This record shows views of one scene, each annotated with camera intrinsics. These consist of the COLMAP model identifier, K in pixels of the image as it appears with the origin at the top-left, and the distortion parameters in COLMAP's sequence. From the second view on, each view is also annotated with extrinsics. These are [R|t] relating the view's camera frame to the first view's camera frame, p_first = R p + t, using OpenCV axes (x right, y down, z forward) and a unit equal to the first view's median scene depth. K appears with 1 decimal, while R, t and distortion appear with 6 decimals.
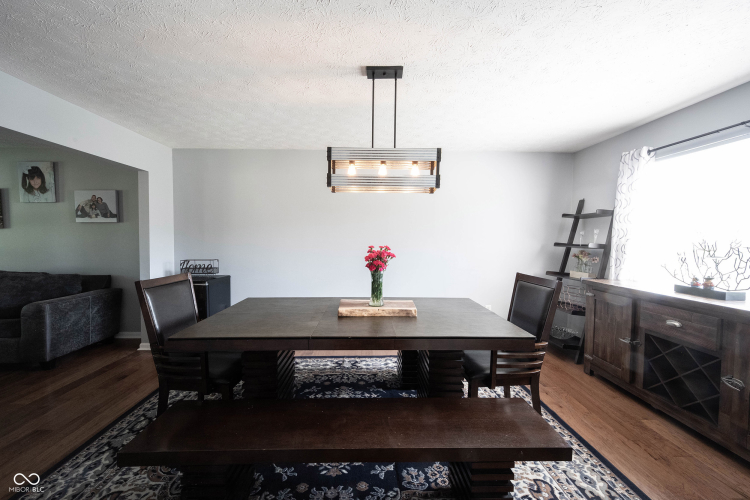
lens RADIAL K [[296.4, 0, 375.0], [0, 296.4, 250.0], [0, 0, 1]] dist [-0.000786, 0.000137]
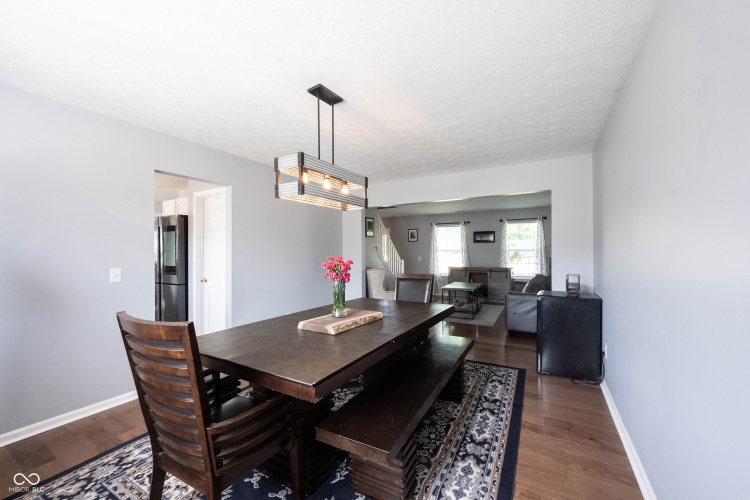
lens RADIAL K [[296.4, 0, 375.0], [0, 296.4, 250.0], [0, 0, 1]] dist [-0.000786, 0.000137]
pose [[-0.526621, -0.009300, -0.850049, 0.462462], [-0.028416, 0.999574, 0.006669, -0.028907], [0.849625, 0.027668, -0.526661, 0.945601]]
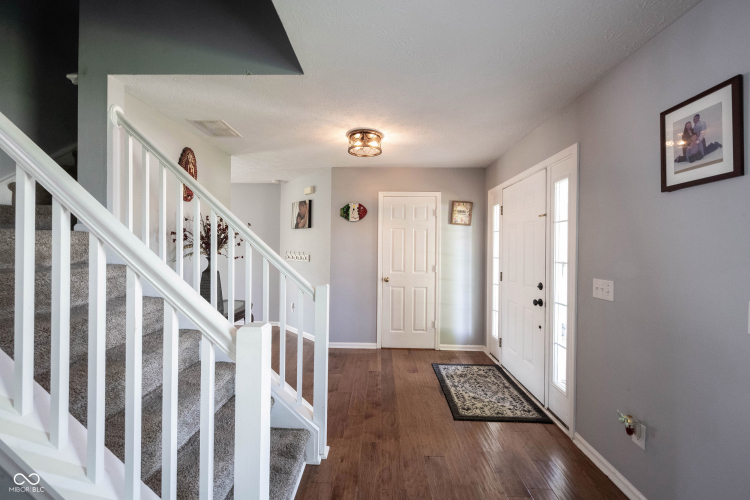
lens RADIAL K [[296.4, 0, 375.0], [0, 296.4, 250.0], [0, 0, 1]] dist [-0.000786, 0.000137]
pose [[-0.998540, -0.014602, 0.052002, -1.468110], [-0.012326, 0.998963, 0.043821, -0.028686], [-0.052588, 0.043116, -0.997685, 0.268529]]
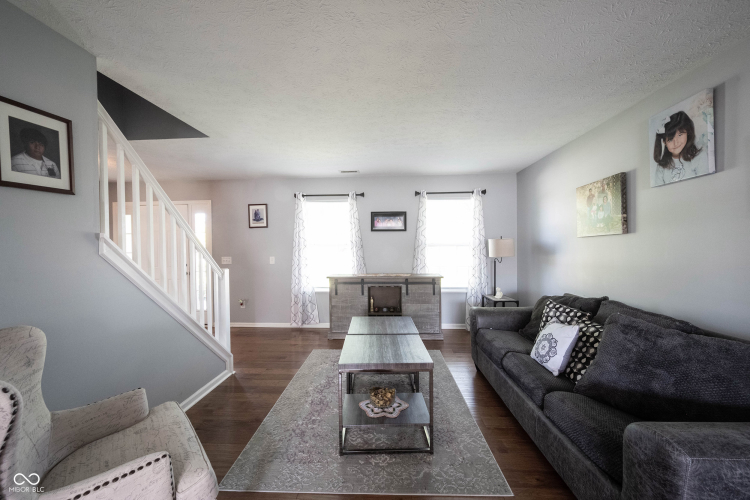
lens RADIAL K [[296.4, 0, 375.0], [0, 296.4, 250.0], [0, 0, 1]] dist [-0.000786, 0.000137]
pose [[-0.082916, 0.014916, -0.996445, -0.577385], [-0.027960, 0.999460, 0.017288, -0.033150], [0.996164, 0.029294, -0.082454, 0.517942]]
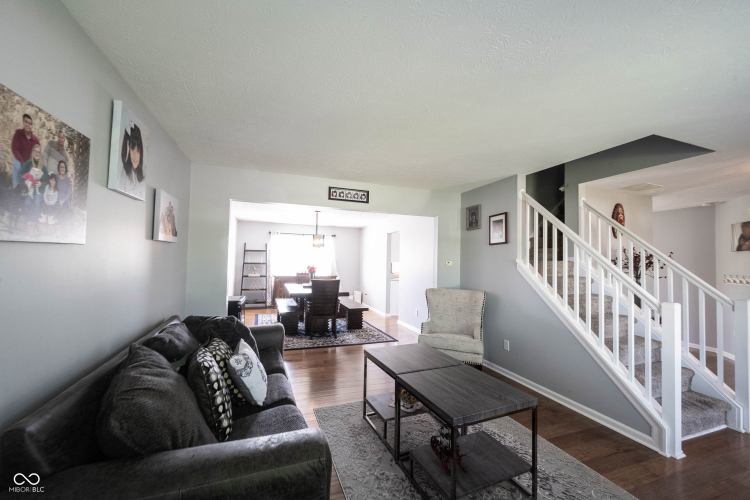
lens RADIAL K [[296.4, 0, 375.0], [0, 296.4, 250.0], [0, 0, 1]] dist [-0.000786, 0.000137]
pose [[-0.313223, 0.026661, 0.949305, -1.731805], [0.011341, 0.999640, -0.024333, -0.052438], [-0.949612, 0.003144, -0.313412, 0.770104]]
